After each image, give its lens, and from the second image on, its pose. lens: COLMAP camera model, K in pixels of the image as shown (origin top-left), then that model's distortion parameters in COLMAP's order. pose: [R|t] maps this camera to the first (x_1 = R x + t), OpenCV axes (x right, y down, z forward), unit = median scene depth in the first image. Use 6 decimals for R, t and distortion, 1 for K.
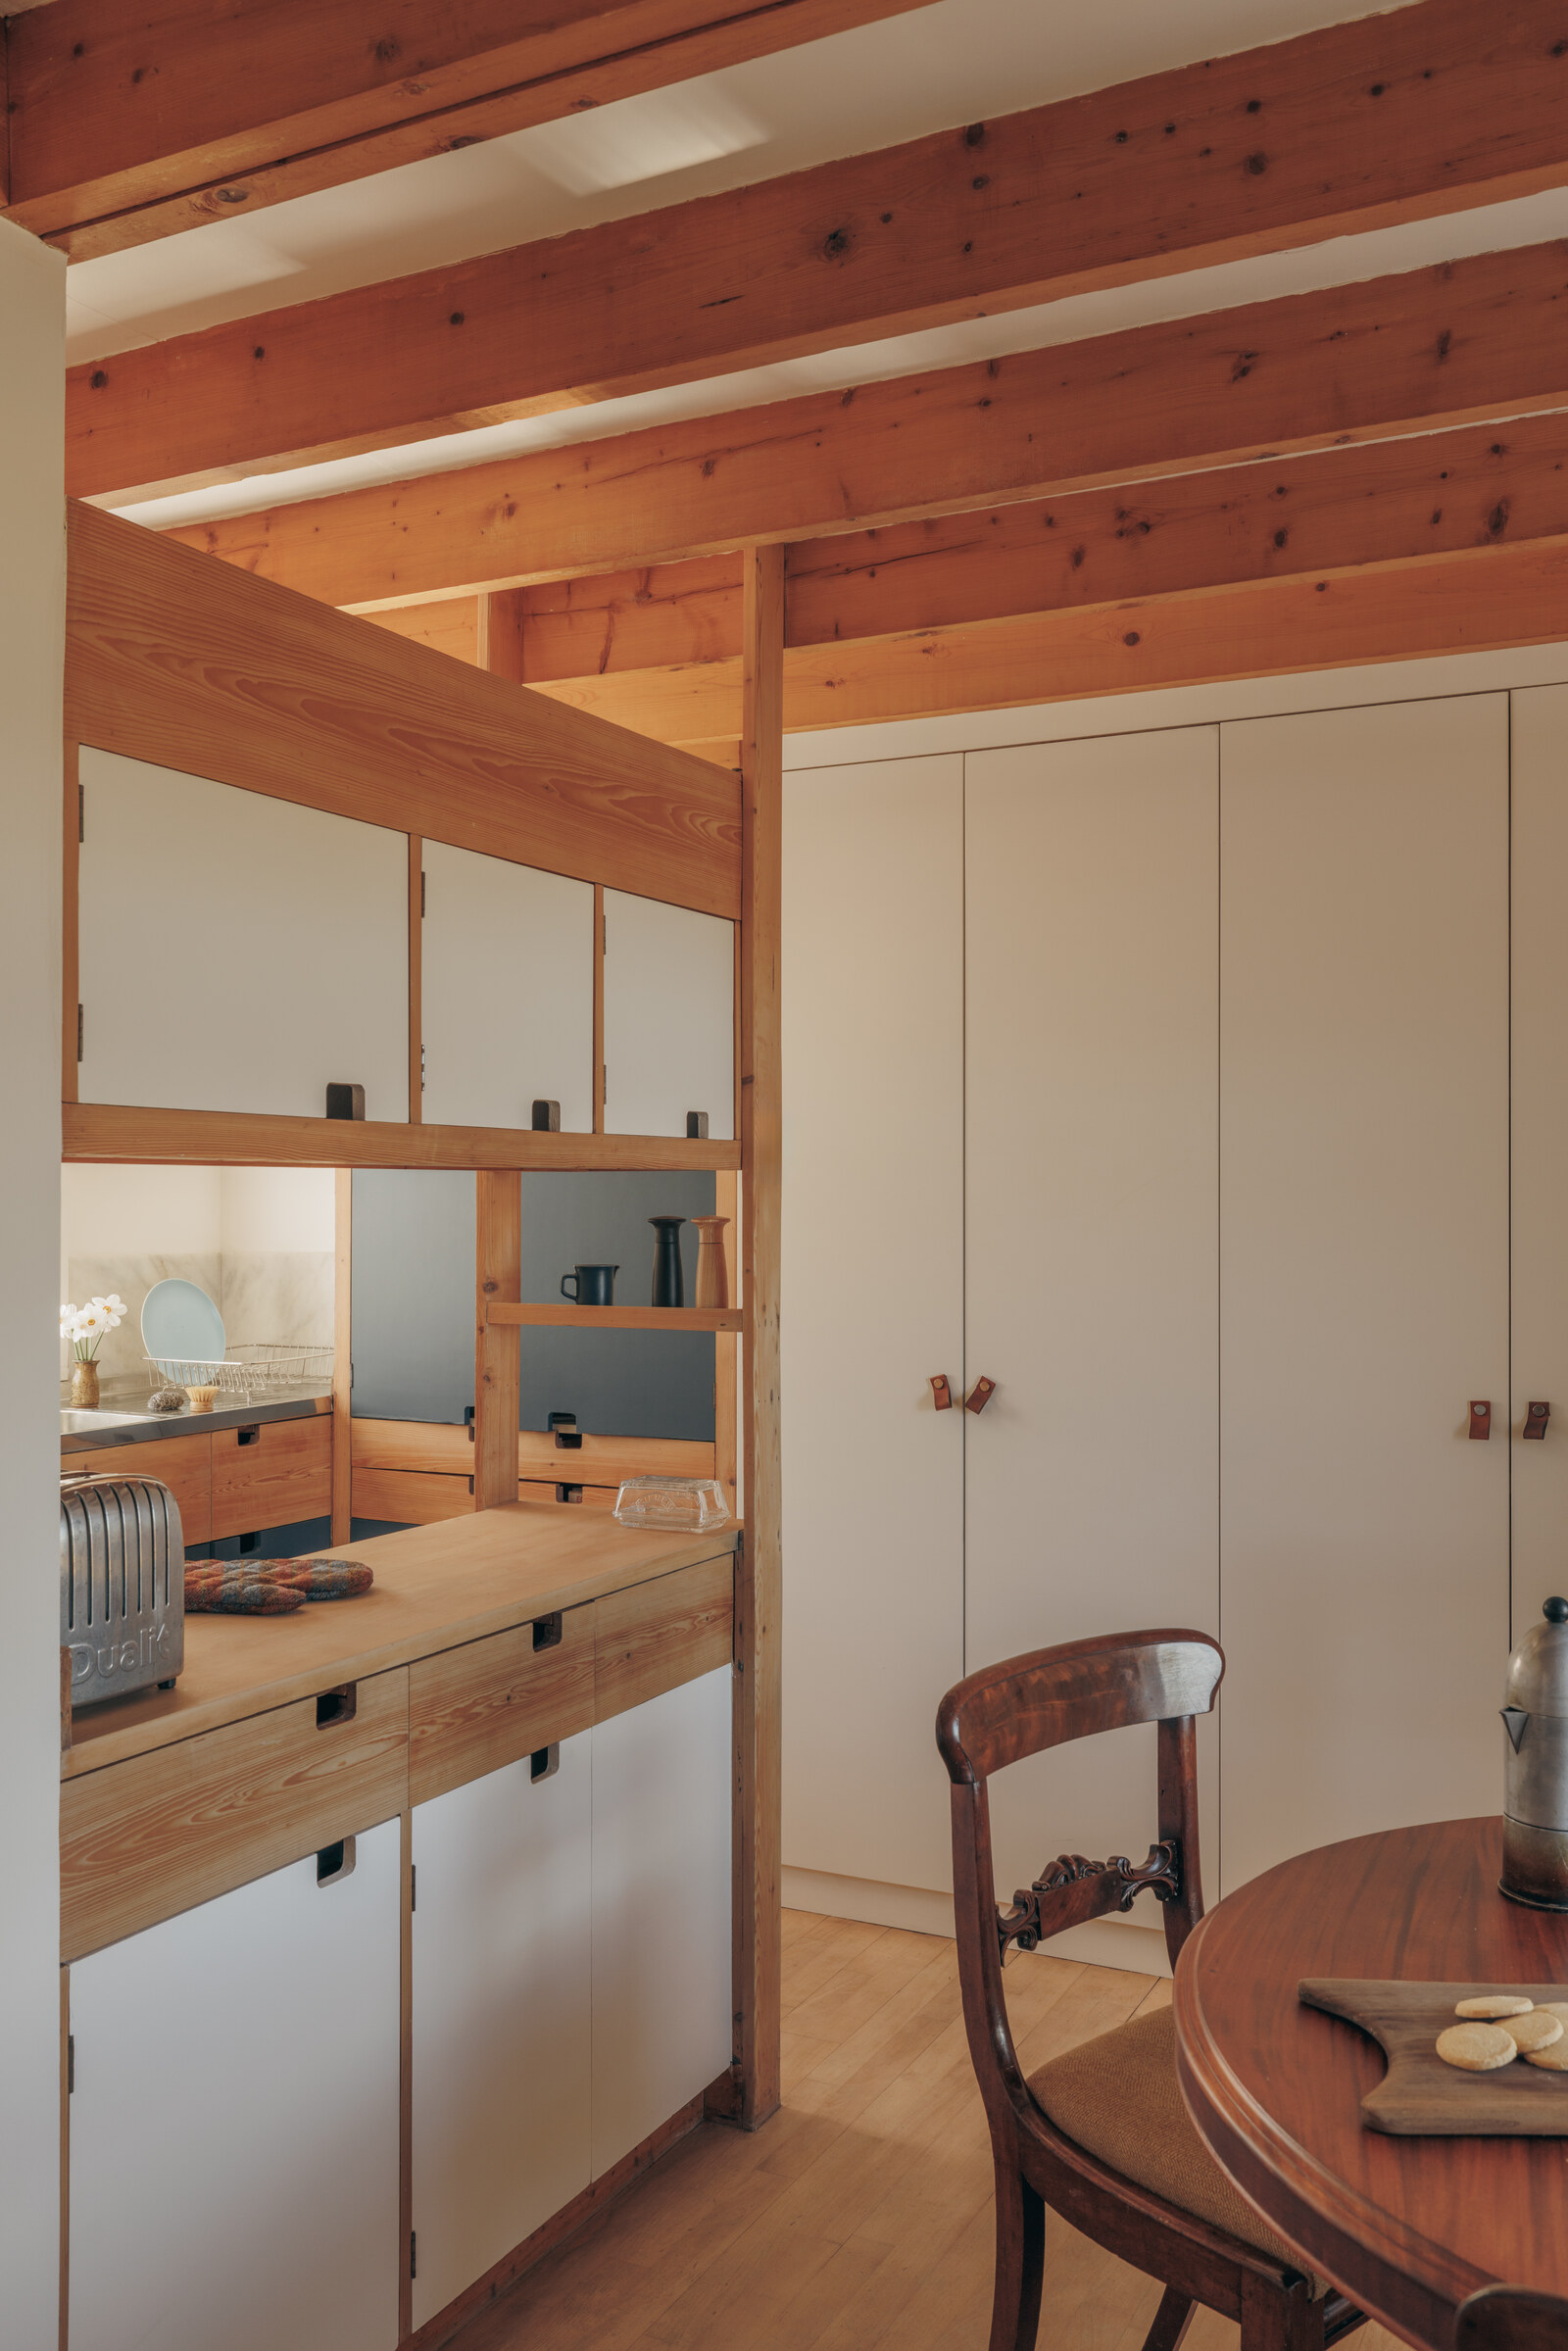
lens RADIAL K [[1911.9, 0, 782.3], [0, 1911.9, 1181.4], [0, 0, 1]] dist [0.000315, -0.009245]
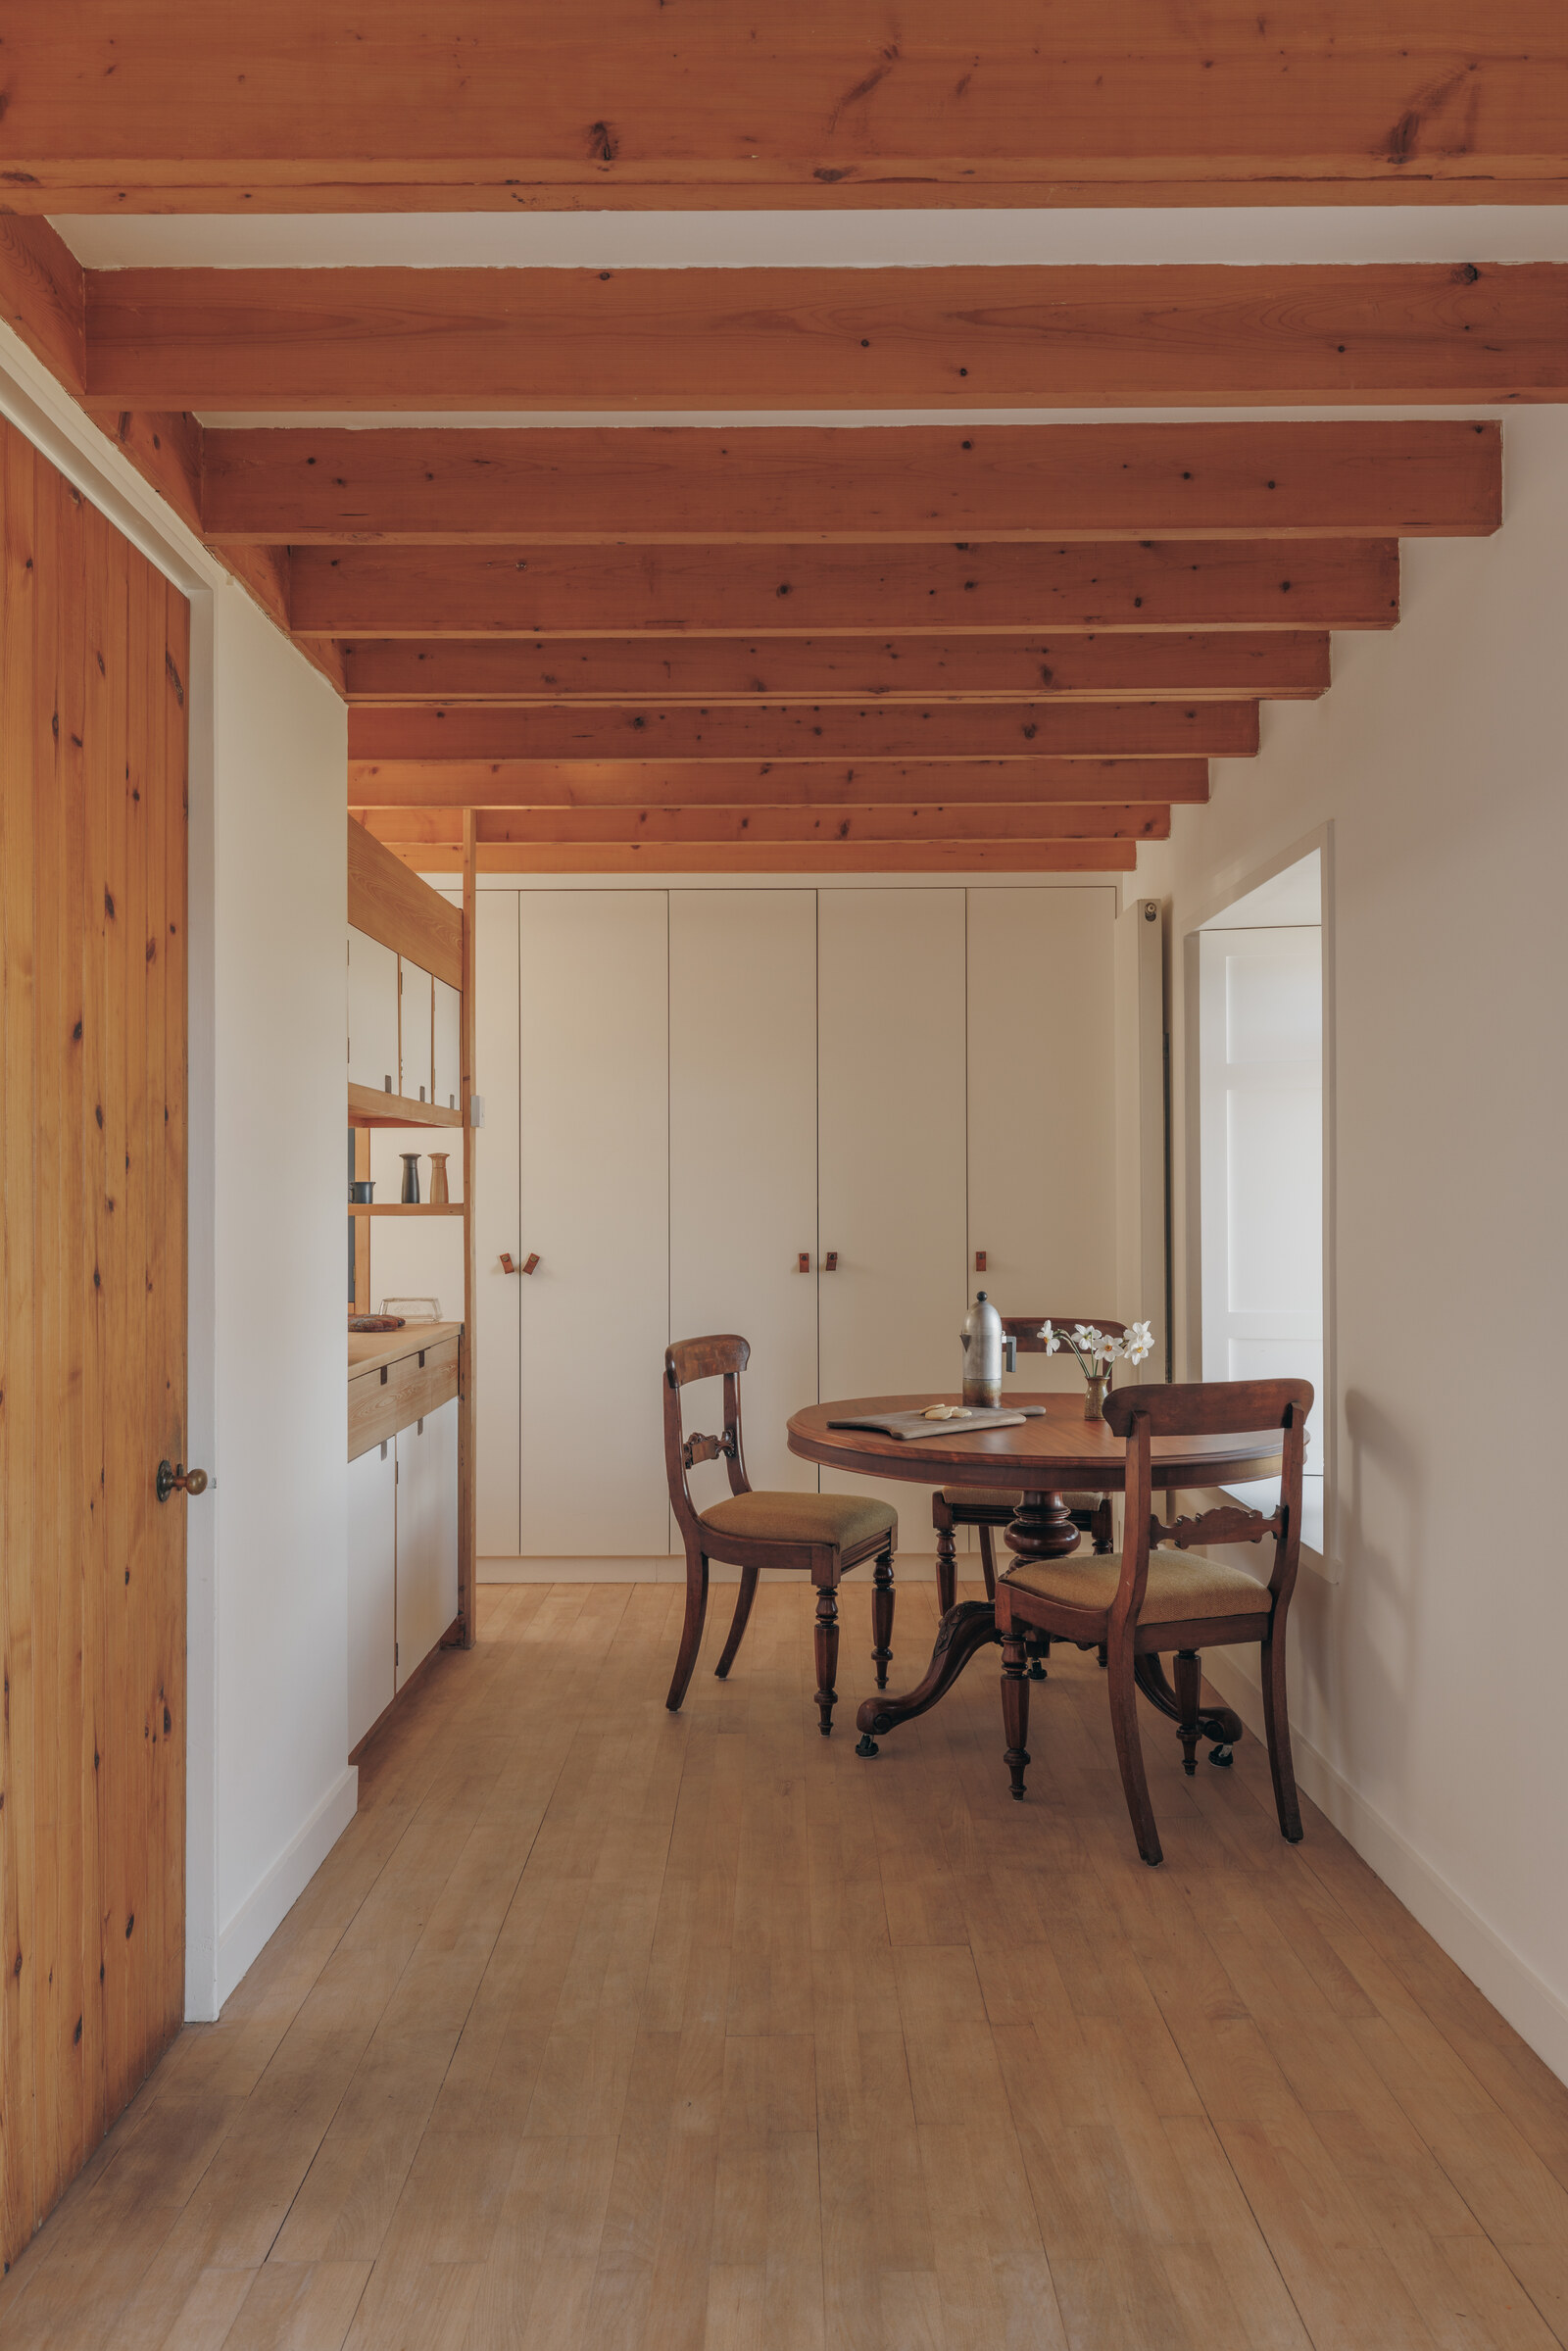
lens RADIAL K [[1911.9, 0, 783.7], [0, 1911.9, 1177.6], [0, 0, 1]] dist [0.000315, -0.009245]
pose [[0.884687, 0.002660, 0.466178, -0.605370], [0.000904, 0.999972, -0.007422, 0.056601], [-0.466185, 0.006987, 0.884660, -0.768908]]
